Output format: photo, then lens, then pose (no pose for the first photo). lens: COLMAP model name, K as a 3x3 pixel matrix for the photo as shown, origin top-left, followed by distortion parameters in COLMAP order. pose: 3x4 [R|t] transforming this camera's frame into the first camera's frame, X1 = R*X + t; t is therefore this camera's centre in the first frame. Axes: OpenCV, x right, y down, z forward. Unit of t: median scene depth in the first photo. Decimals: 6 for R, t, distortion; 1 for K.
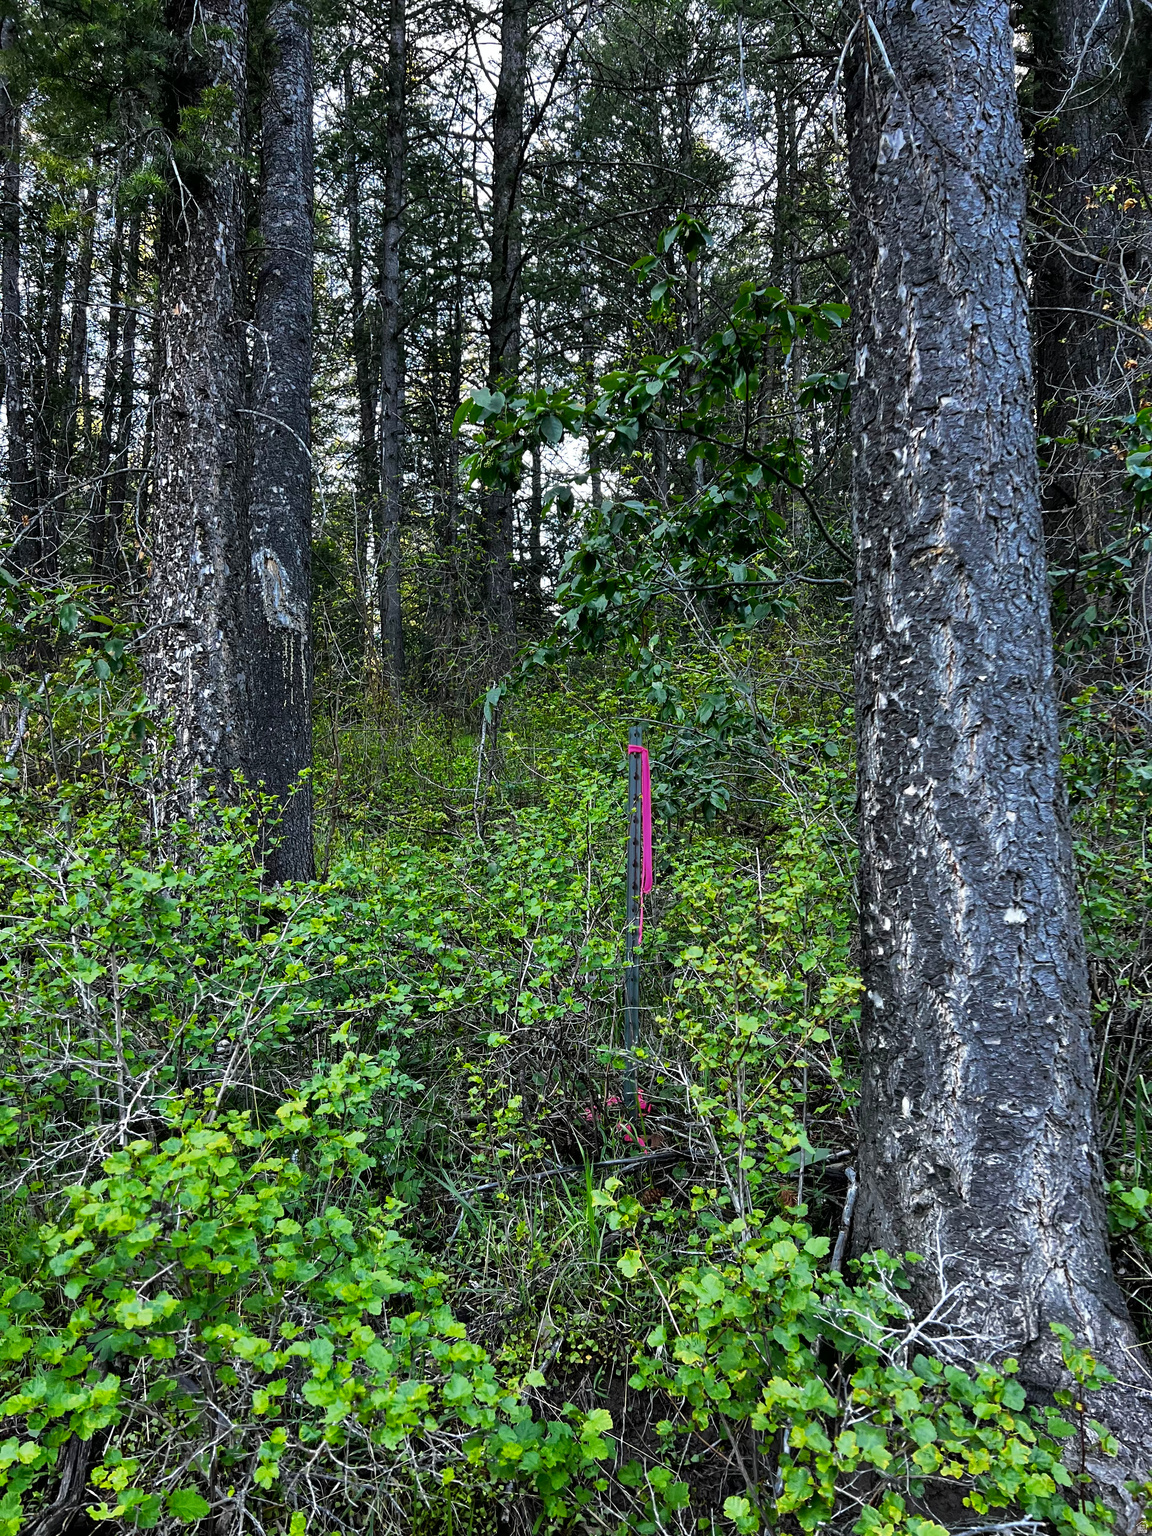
lens RADIAL K [[1146.8, 0, 573.9], [0, 1146.8, 772.9], [0, 0, 1]] dist [0.044836, -0.043739]
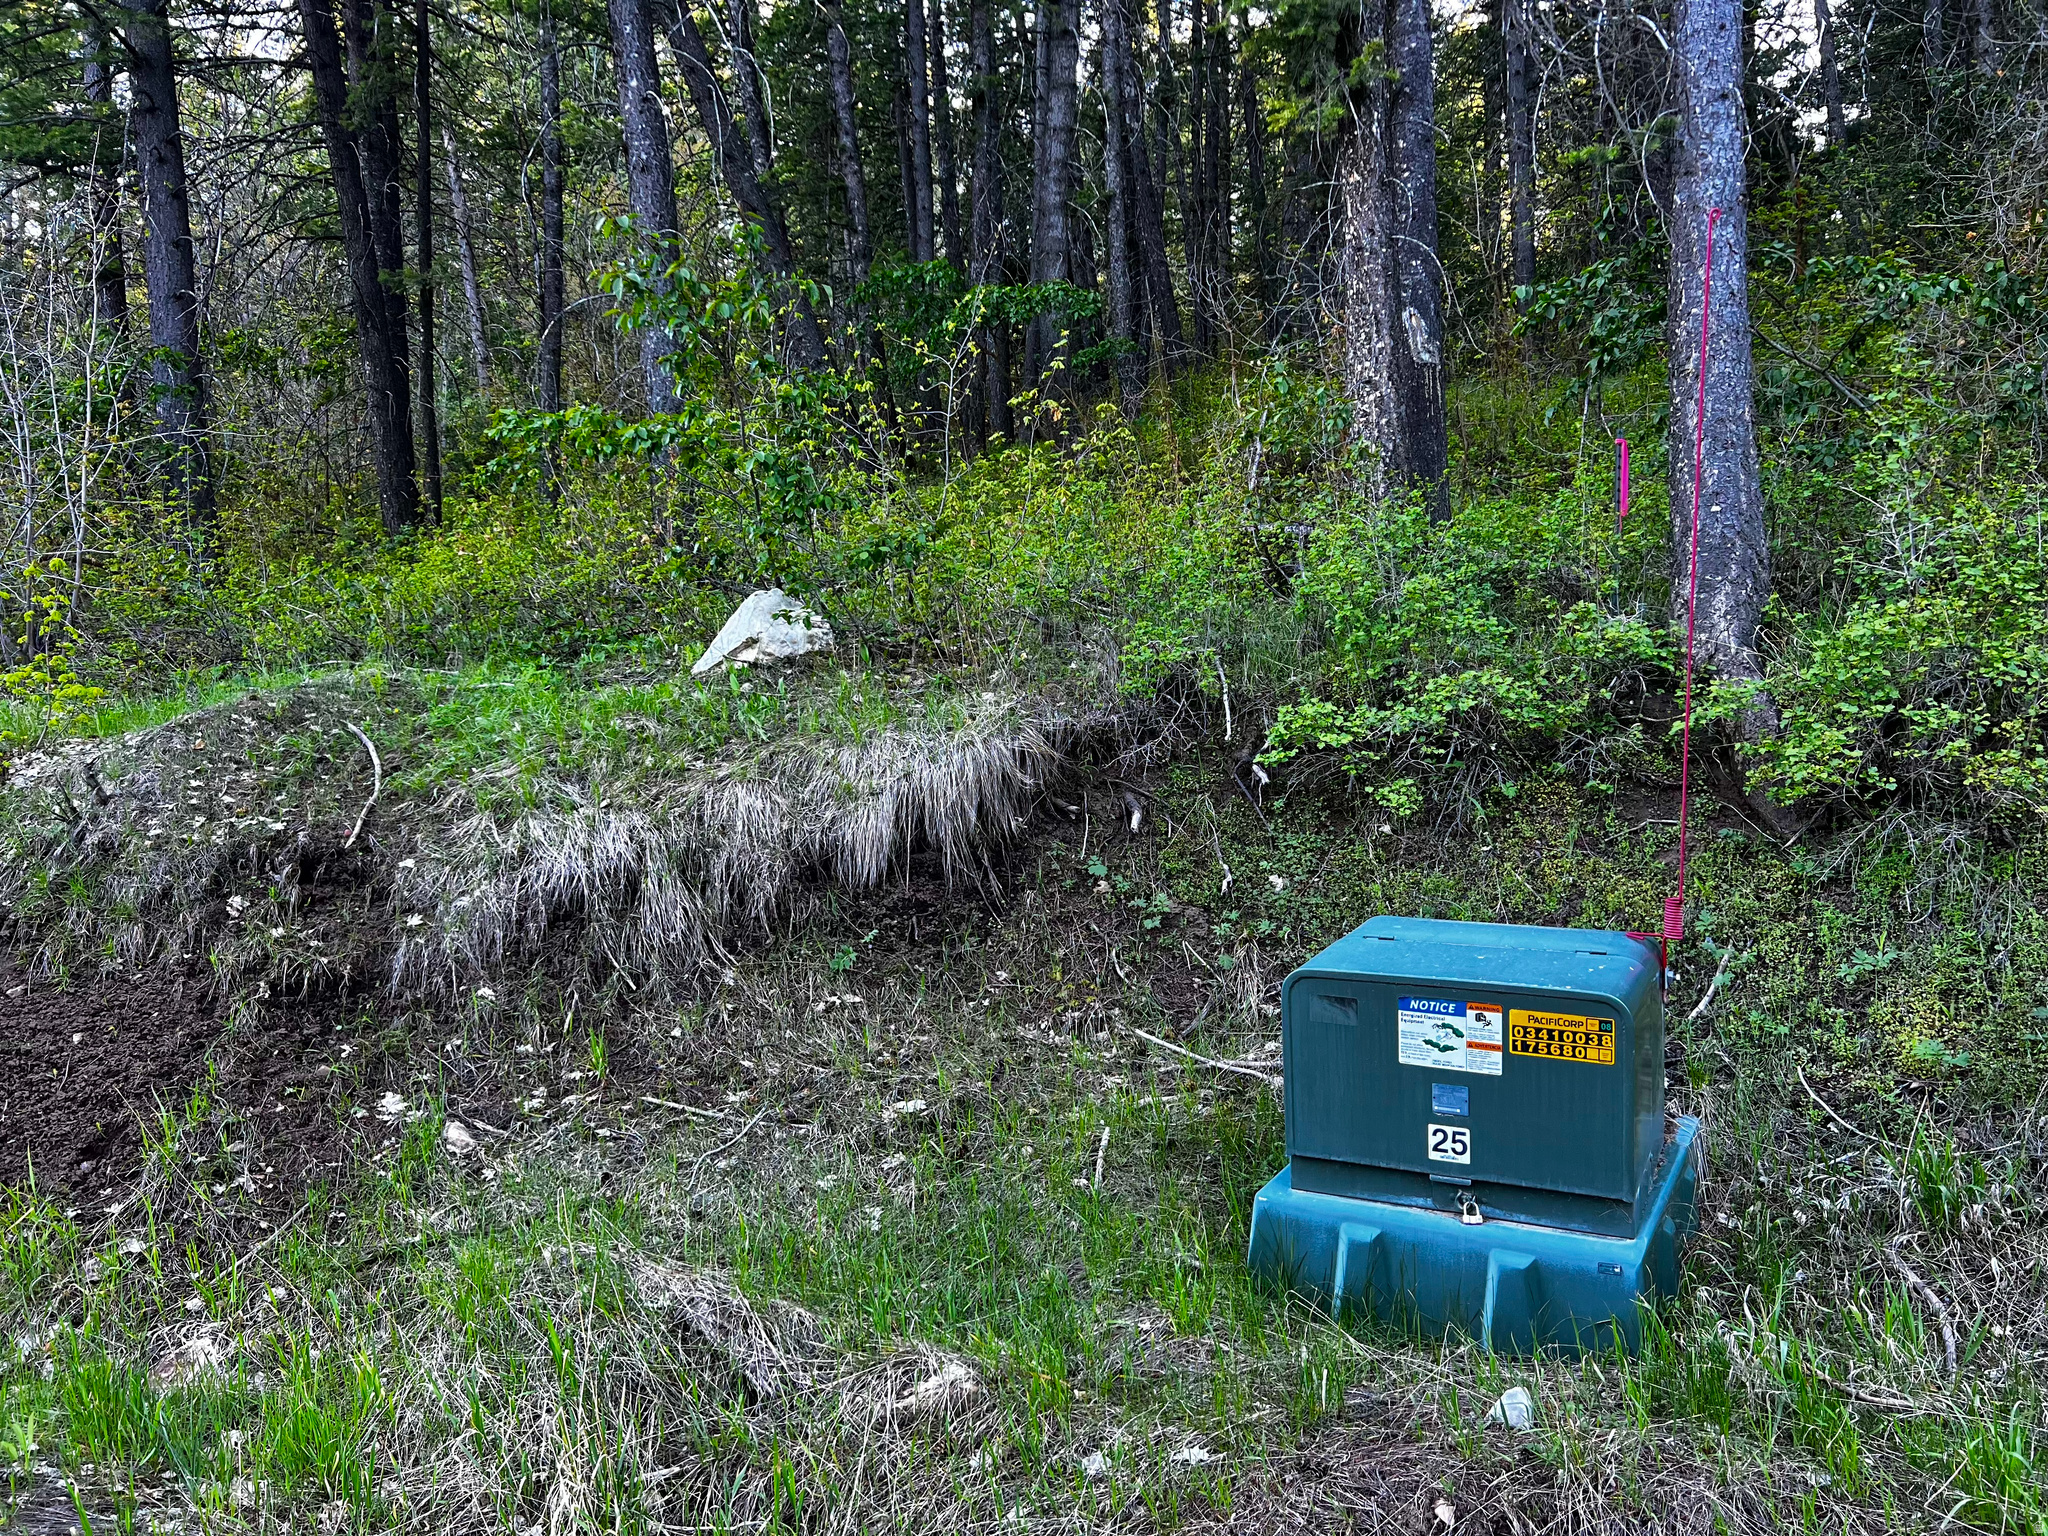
lens RADIAL K [[1529.1, 0, 1018.3], [0, 1529.1, 773.2], [0, 0, 1]] dist [0.044836, -0.043739]
pose [[0.878809, 0.003406, -0.477162, 0.631513], [0.105287, 0.973945, 0.200864, -0.161623], [0.465414, -0.226760, 0.855552, -2.841917]]
